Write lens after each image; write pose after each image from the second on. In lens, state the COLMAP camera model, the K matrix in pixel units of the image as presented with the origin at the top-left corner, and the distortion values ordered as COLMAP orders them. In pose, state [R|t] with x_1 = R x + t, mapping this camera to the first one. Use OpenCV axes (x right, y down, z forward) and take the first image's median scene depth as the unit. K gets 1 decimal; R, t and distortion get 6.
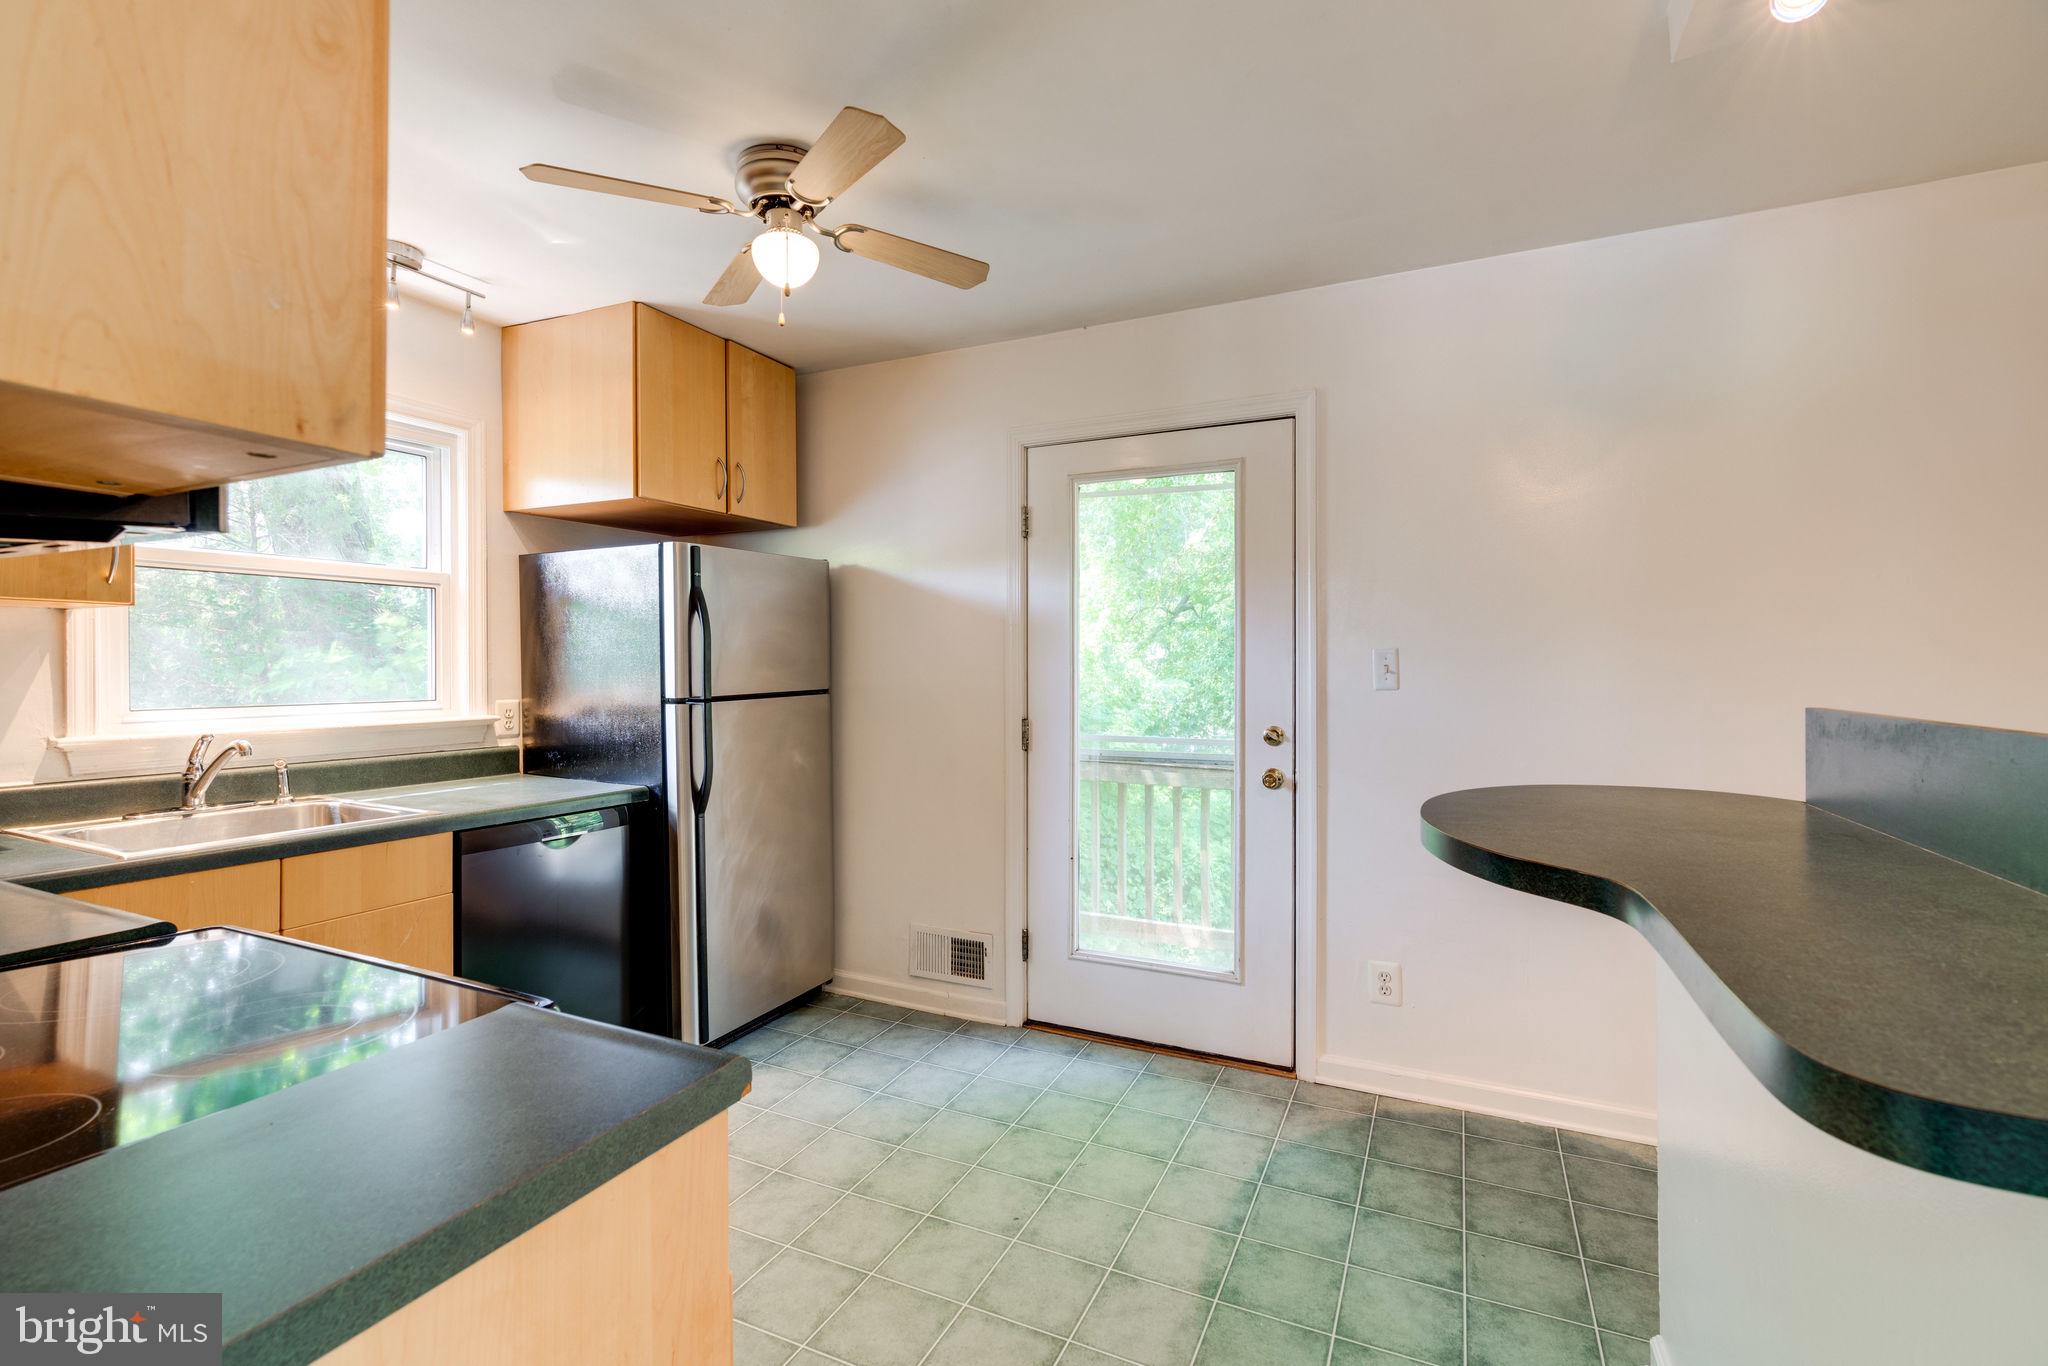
lens RADIAL K [[913.0, 0, 1014.8], [0, 913.0, 669.9], [0, 0, 1]] dist [-0.001969, 0.004133]
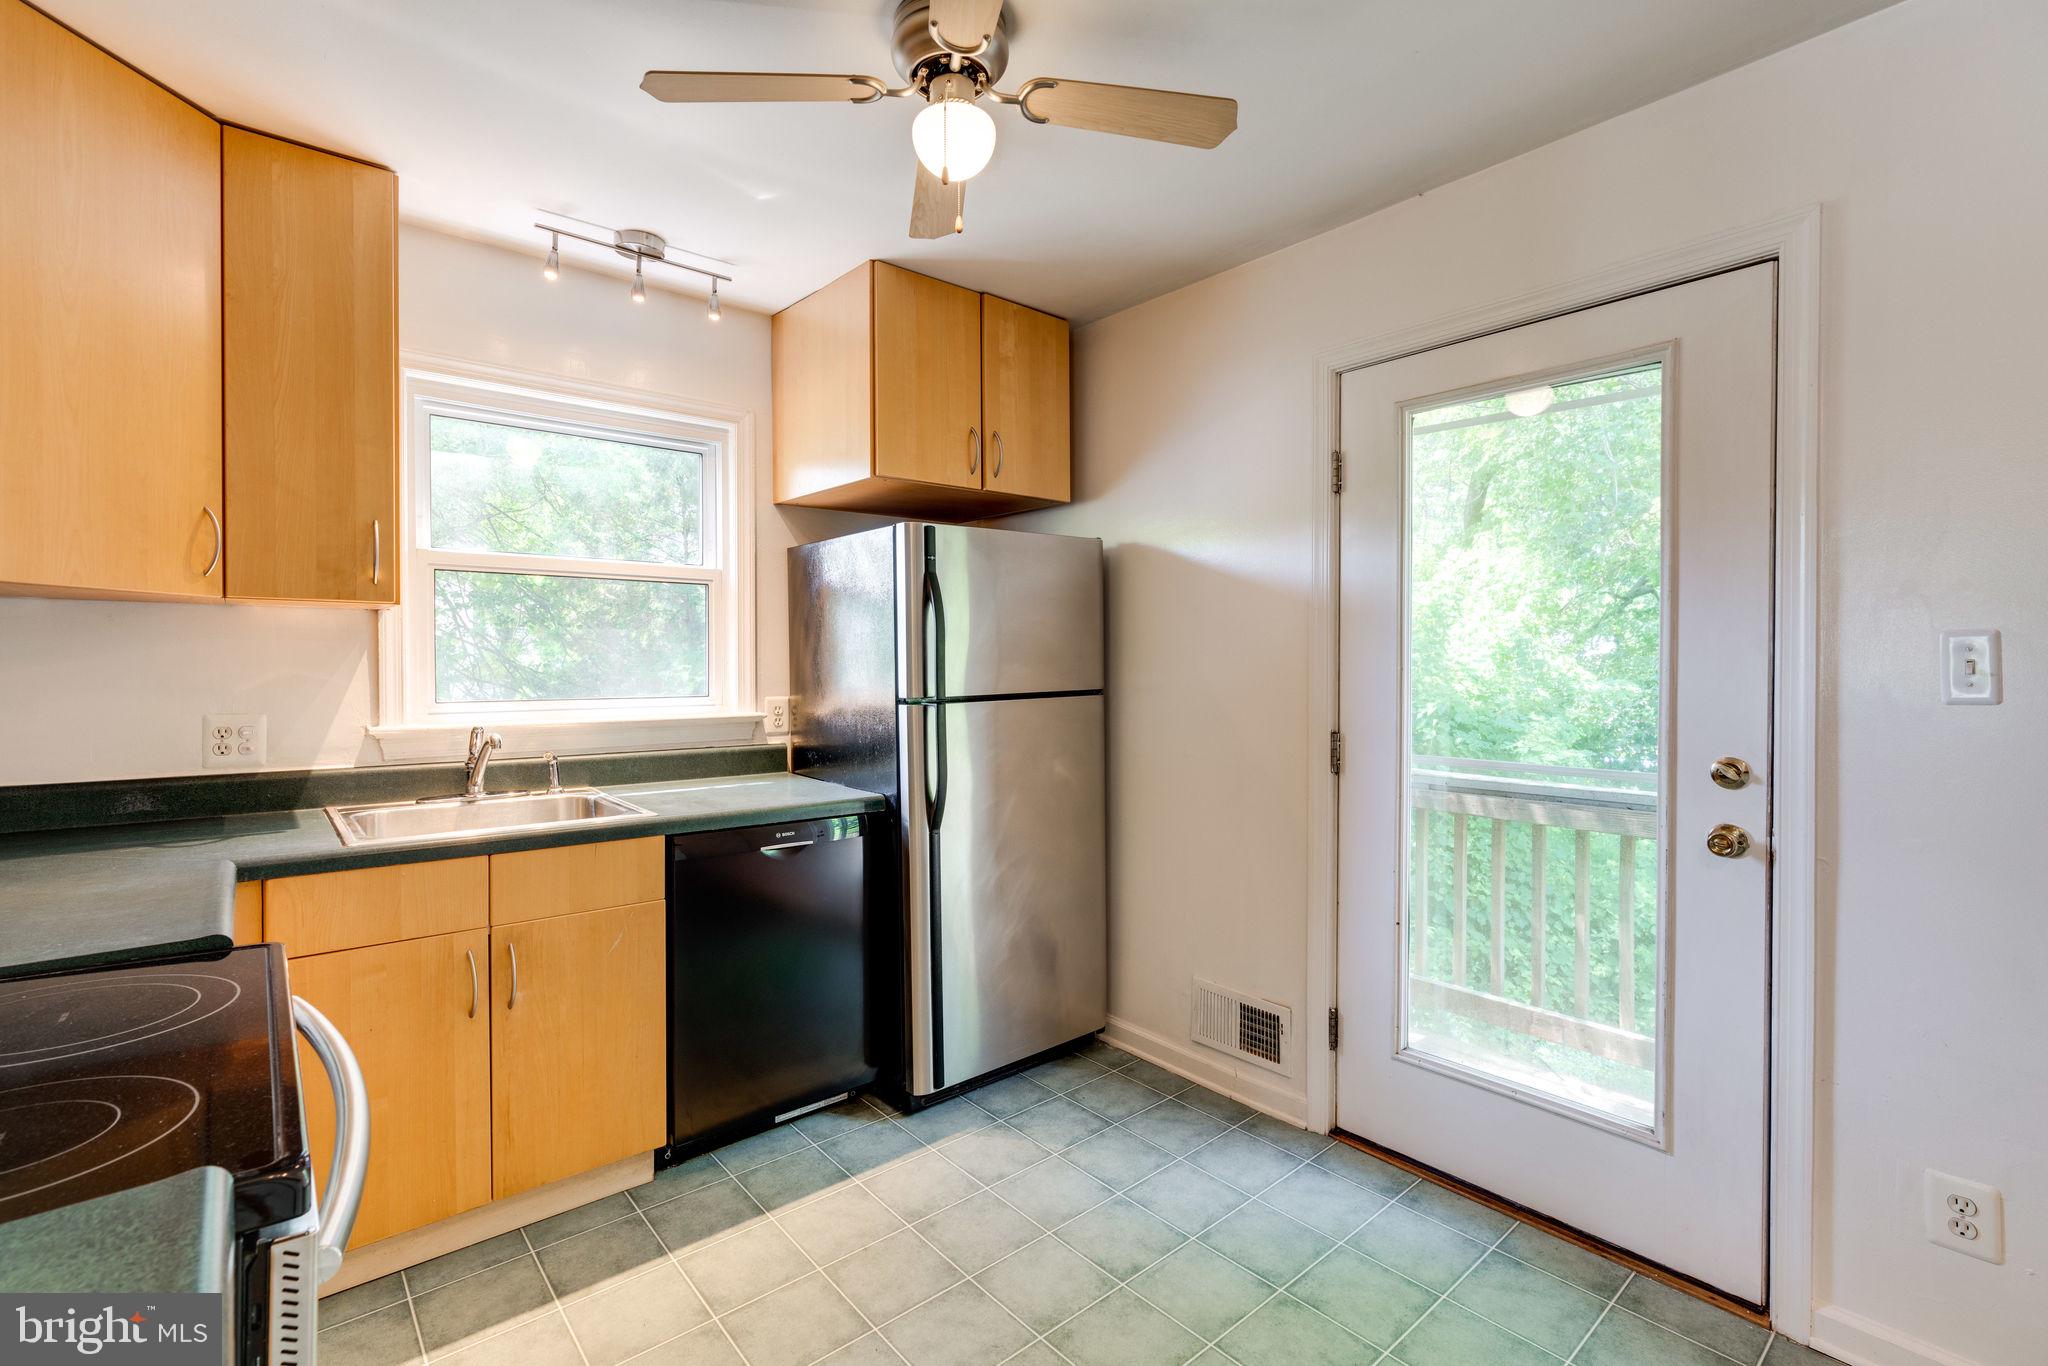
lens RADIAL K [[921.5, 0, 1020.1], [0, 921.5, 675.2], [0, 0, 1]] dist [-0.001808, 0.003497]
pose [[0.915213, 0.006038, -0.402926, 0.089396], [-0.002550, 0.999955, 0.009191, -0.000037], [0.402963, -0.007384, 0.915187, 0.216792]]
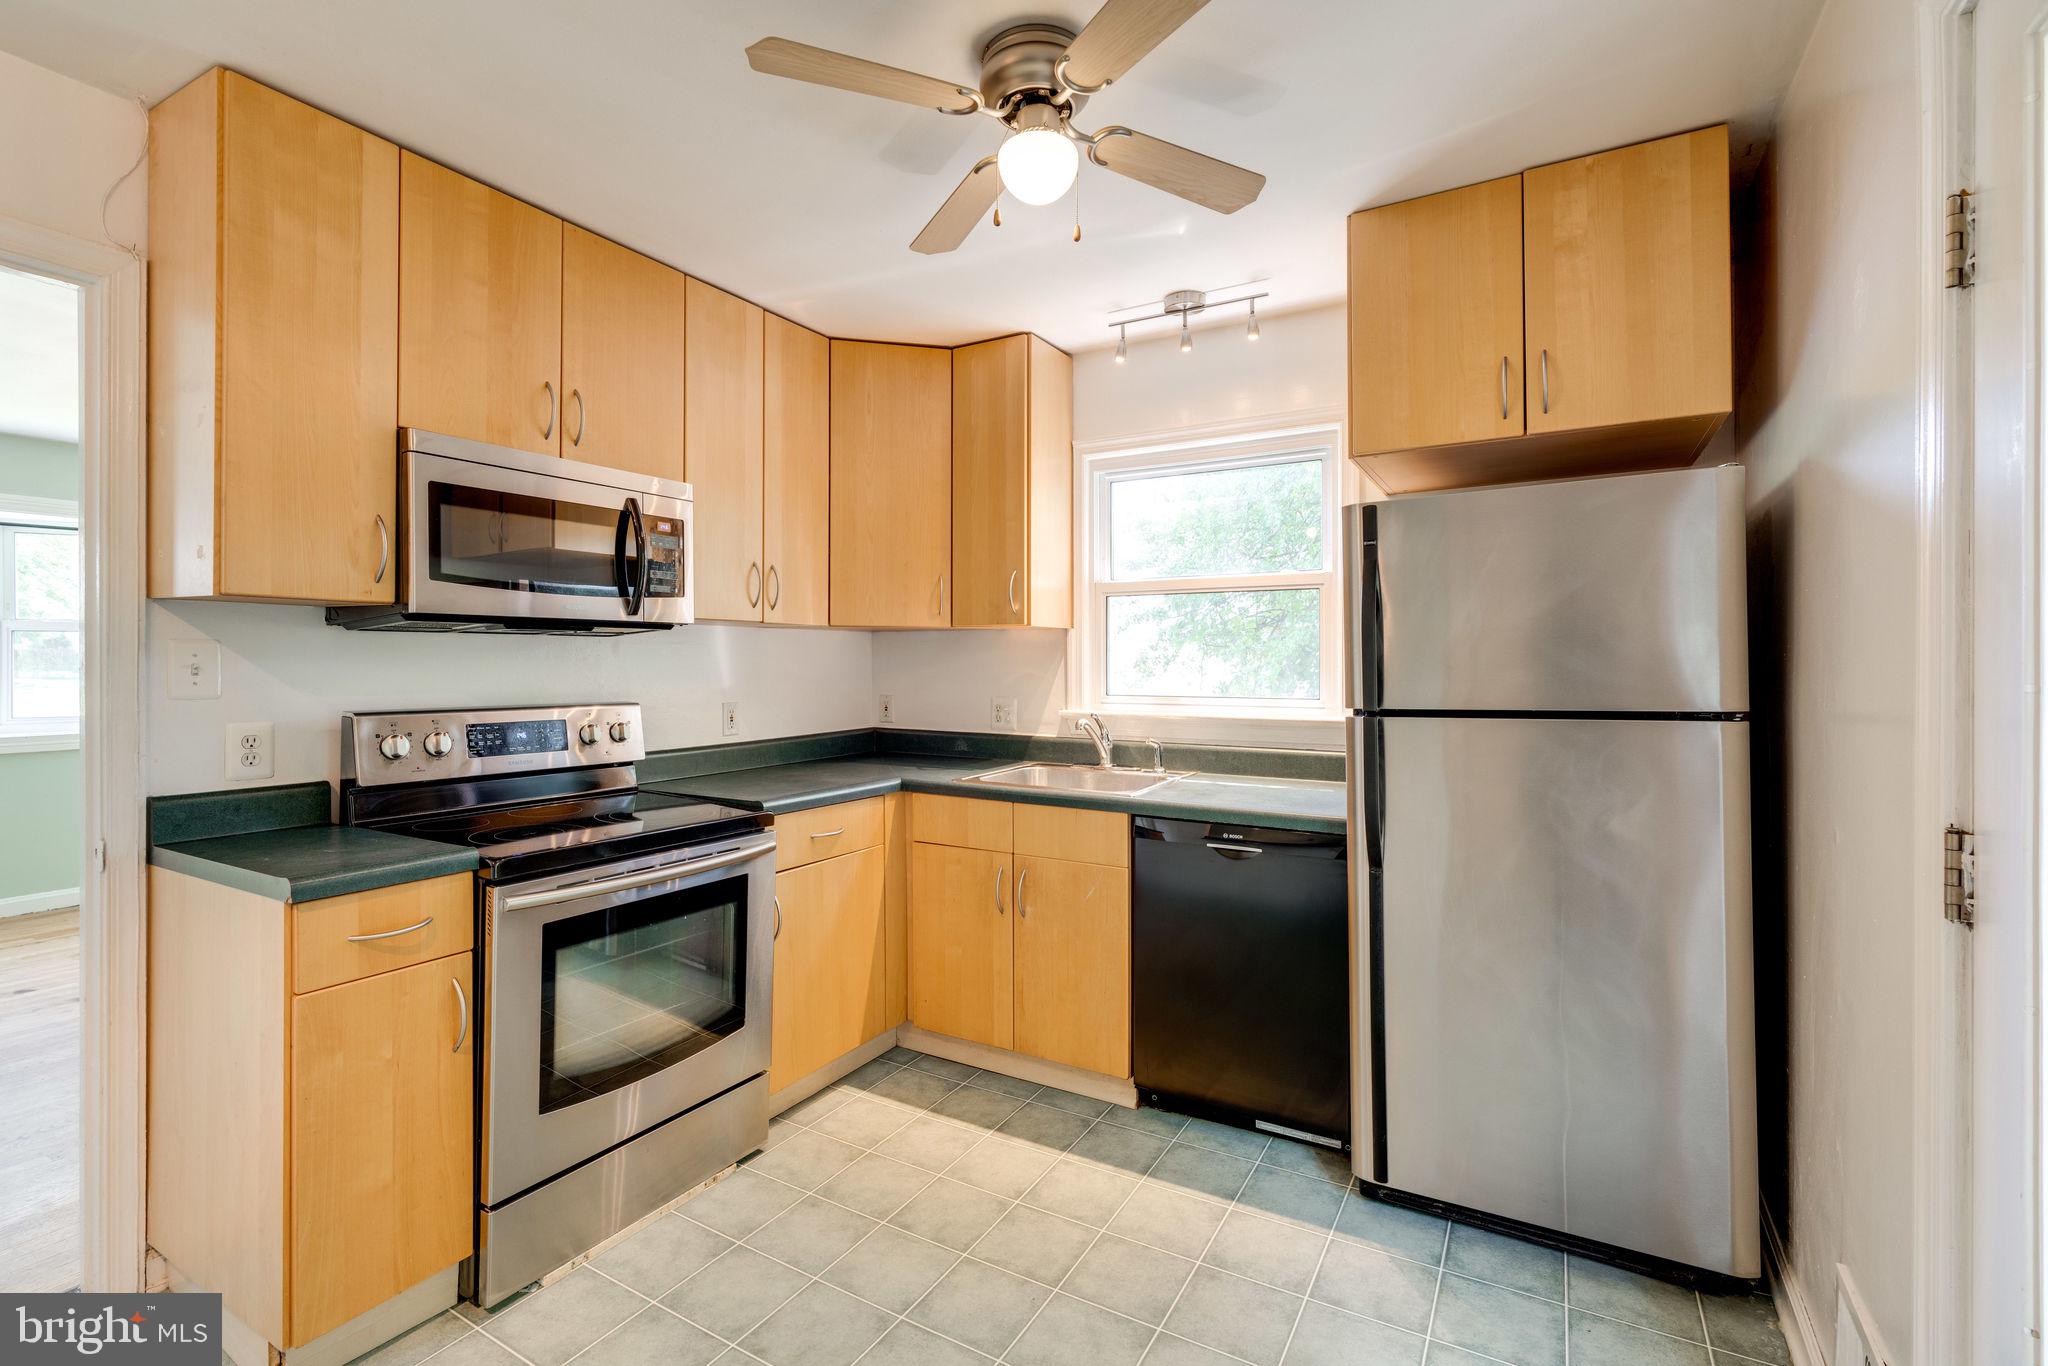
lens RADIAL K [[926.0, 0, 1012.2], [0, 926.0, 659.0], [0, 0, 1]] dist [-0.000440, 0.001047]
pose [[-0.079295, -0.000885, -0.996851, 0.423085], [-0.002822, 0.999996, -0.000663, -0.009183], [0.996847, 0.002761, -0.079297, 0.762530]]
